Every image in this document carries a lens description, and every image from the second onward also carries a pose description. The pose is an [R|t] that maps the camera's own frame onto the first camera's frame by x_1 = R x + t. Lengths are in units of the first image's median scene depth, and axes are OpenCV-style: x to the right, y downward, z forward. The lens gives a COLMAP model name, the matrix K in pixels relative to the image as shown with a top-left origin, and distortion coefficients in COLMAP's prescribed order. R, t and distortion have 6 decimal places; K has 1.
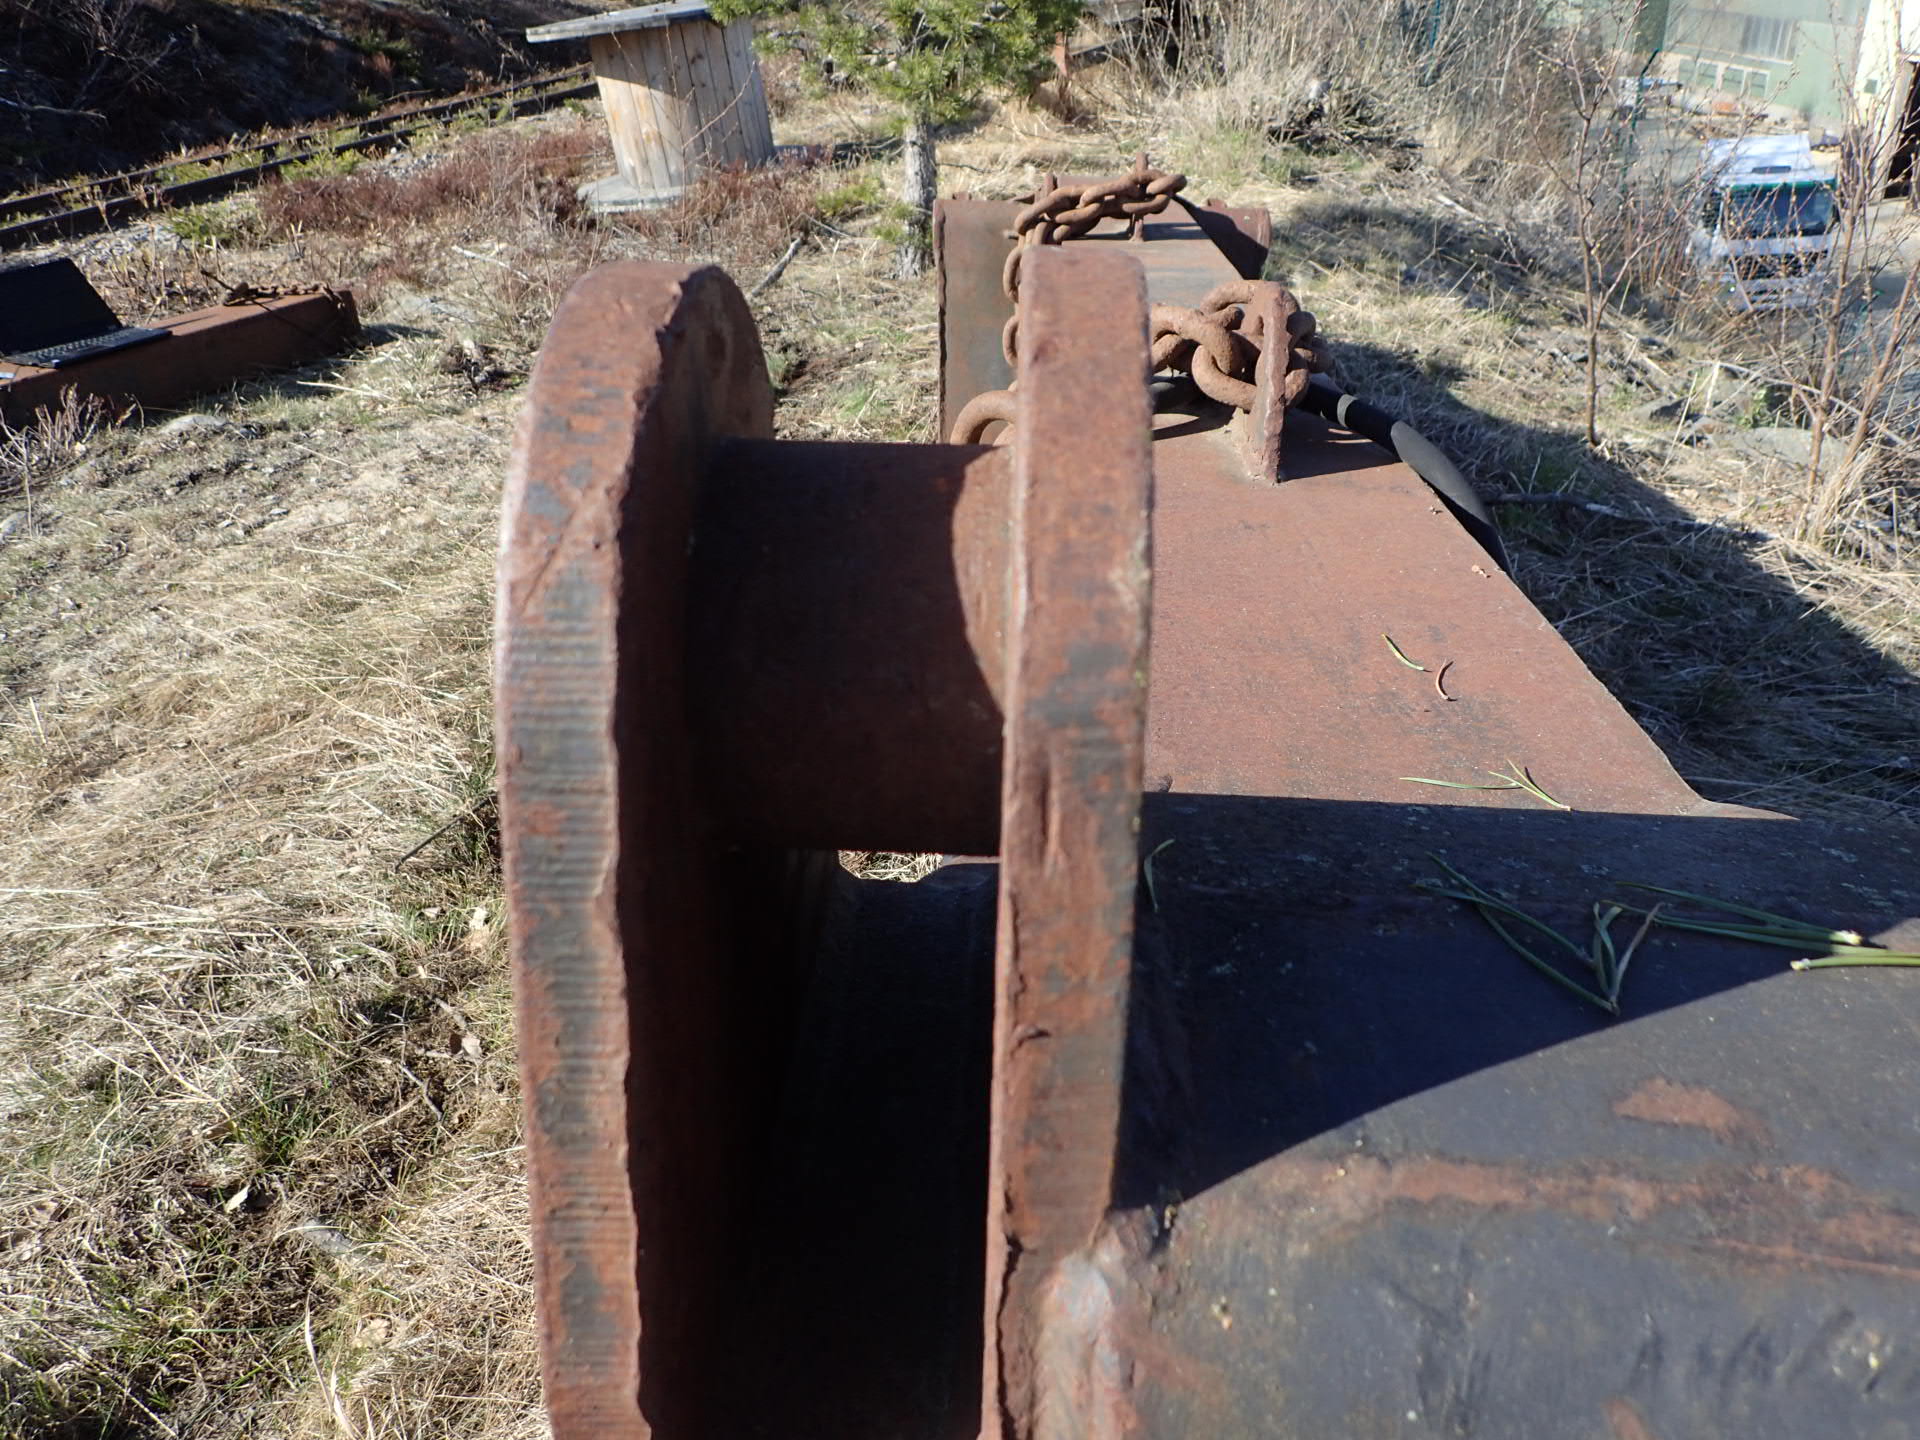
lens RADIAL K [[1415.4, 0, 960.0], [0, 1415.4, 720.0], [0, 0, 1]] dist [-0.022242, -0.000364]
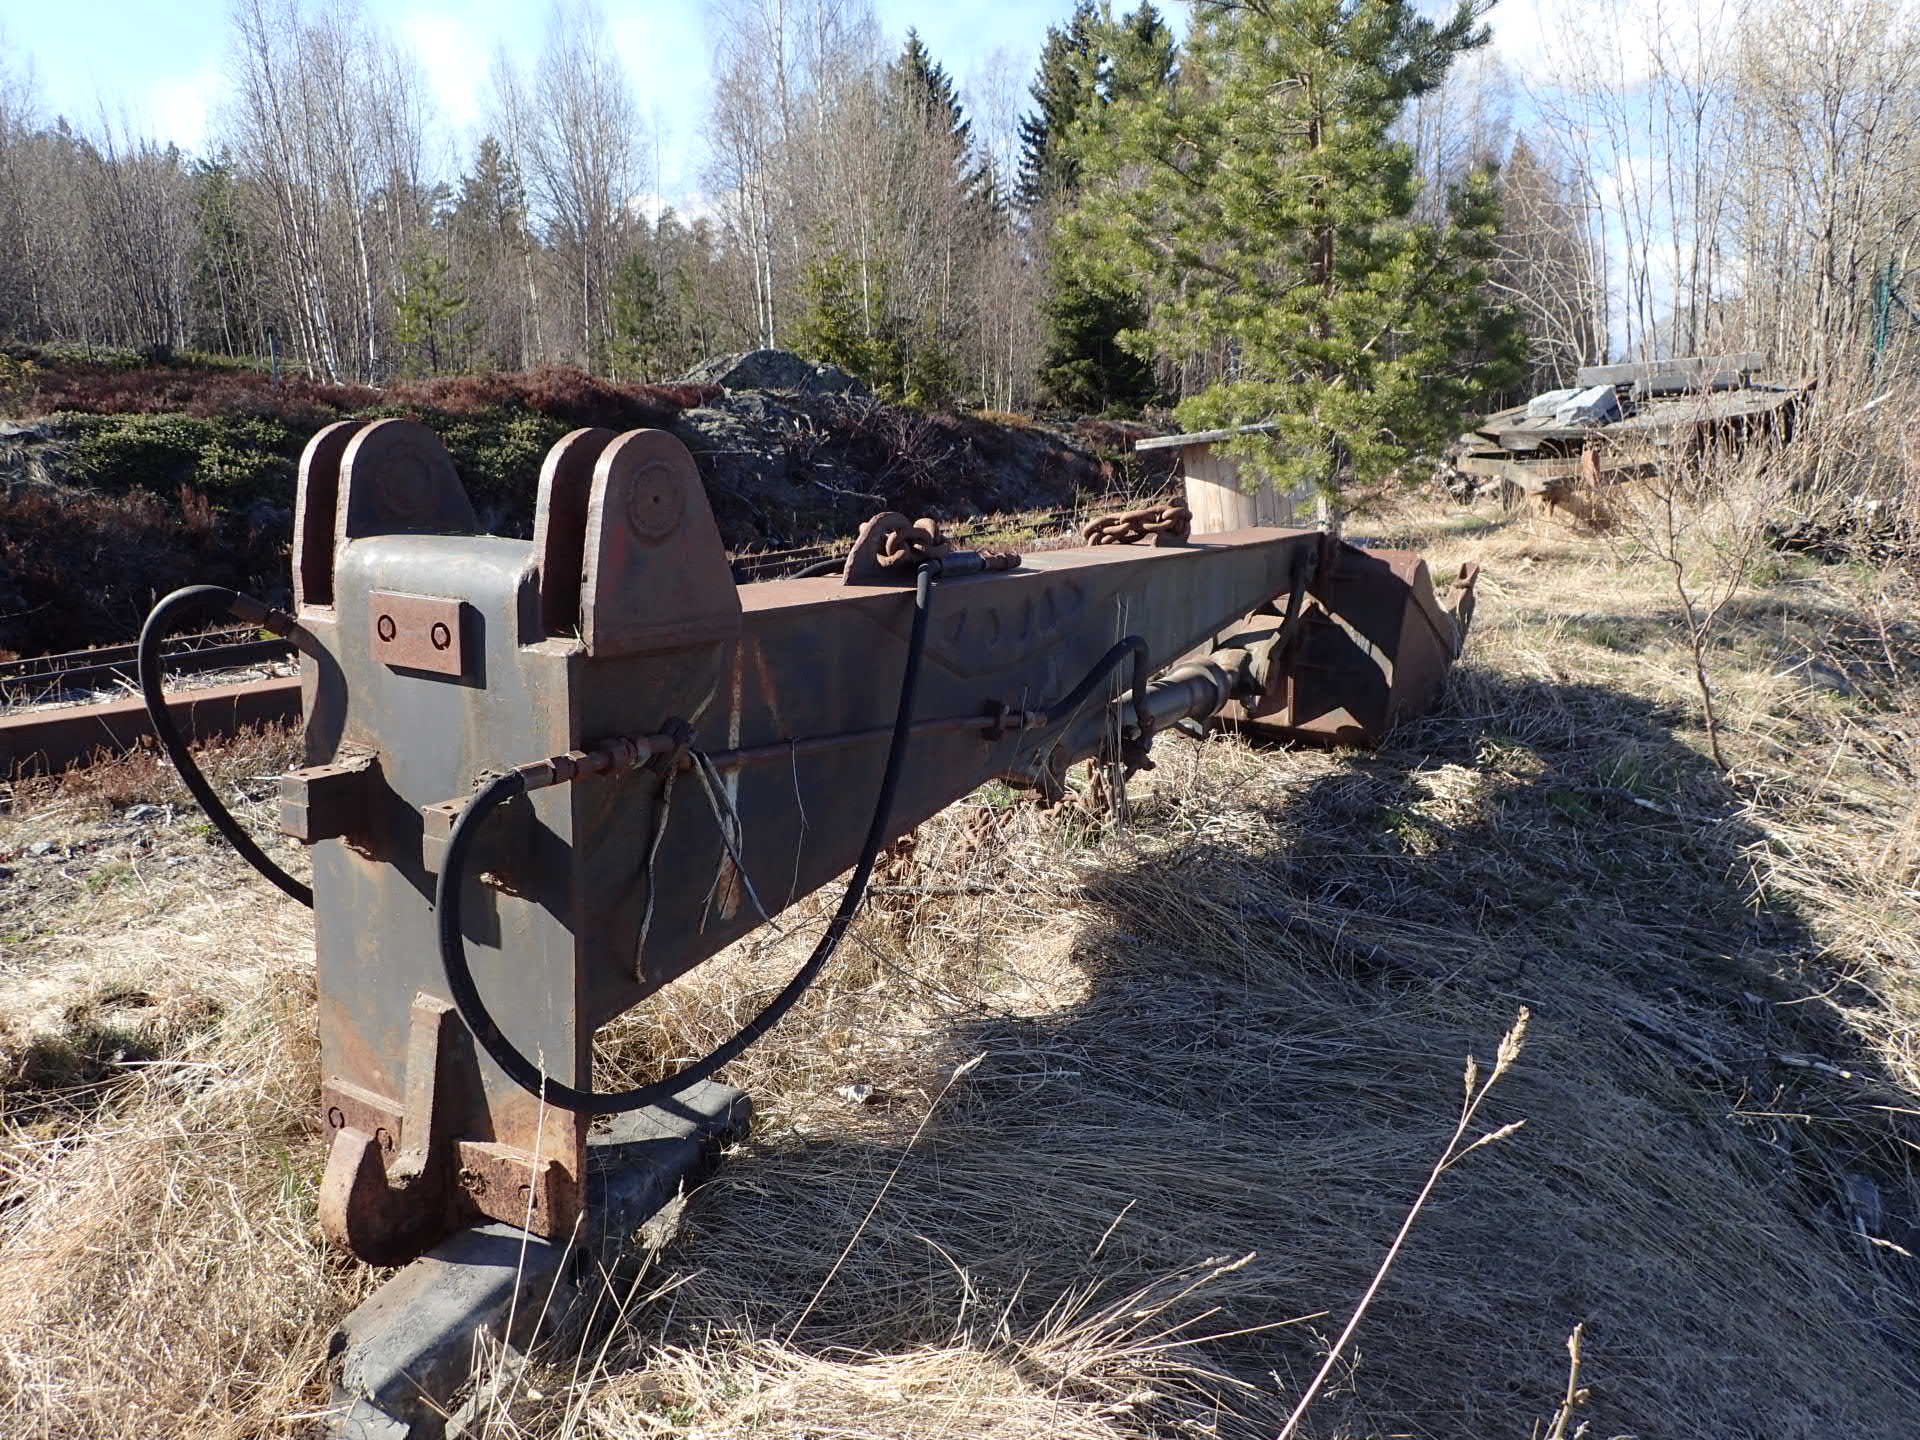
lens RADIAL K [[1415.4, 0, 960.0], [0, 1415.4, 720.0], [0, 0, 1]] dist [-0.022242, -0.000364]
pose [[0.875164, 0.101479, -0.473064, 0.234246], [-0.223929, 0.951687, -0.210116, 0.074935], [0.428887, 0.289818, 0.855606, -0.129222]]
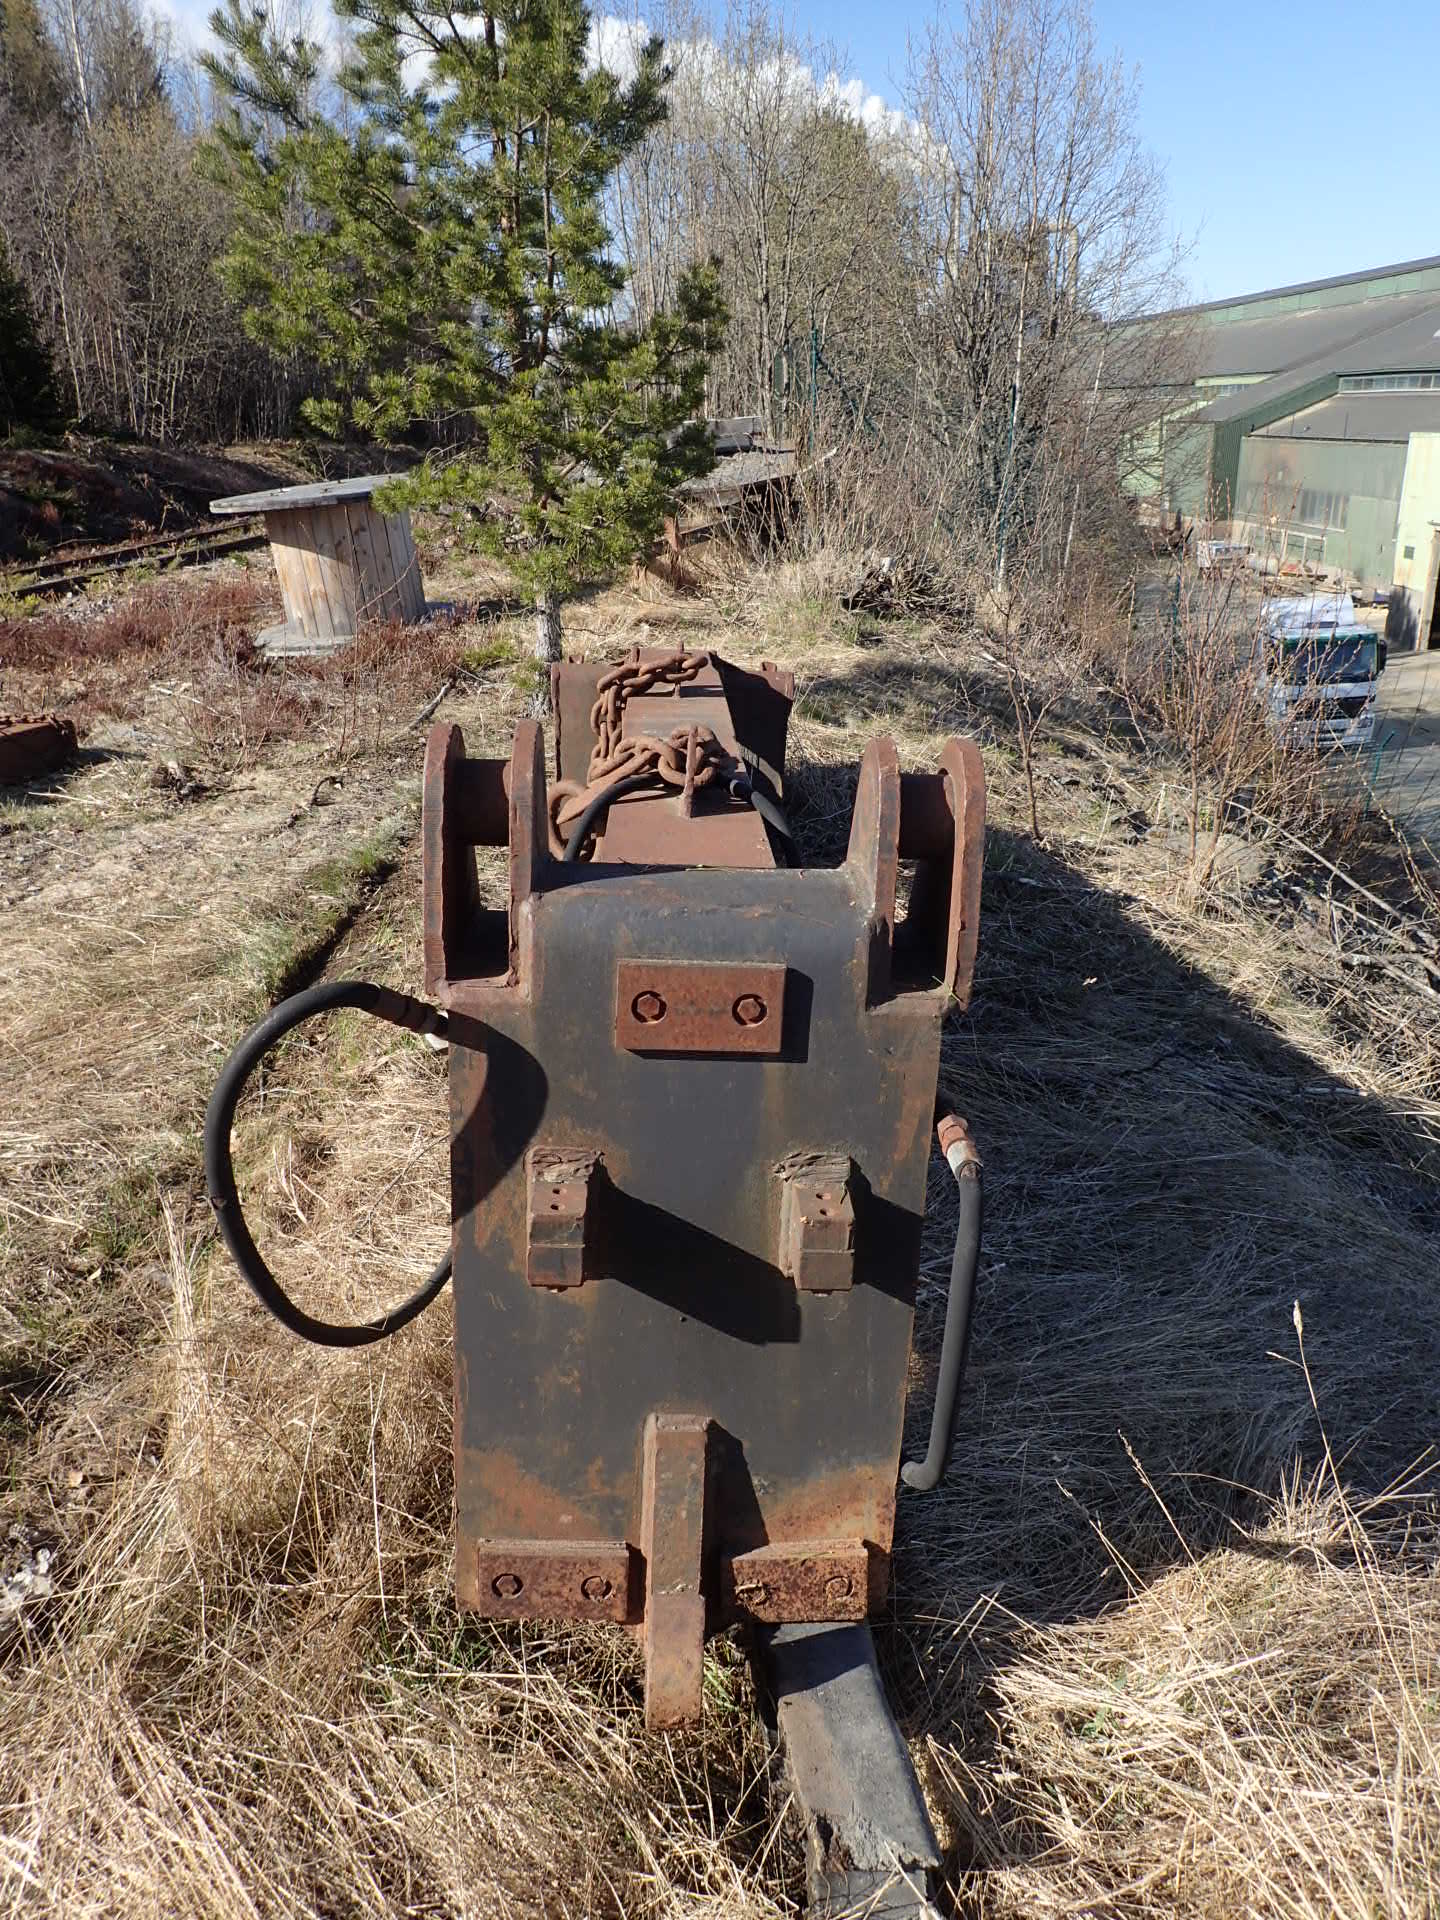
lens RADIAL K [[1395.6, 0, 720.0], [0, 1395.6, 960.0], [0, 0, 1]] dist [0.013692, -0.002653]
pose [[0.996351, -0.004343, 0.085240, 0.013588], [0.015341, 0.991552, -0.128800, 0.047865], [-0.083961, 0.129637, 0.988000, -0.159421]]
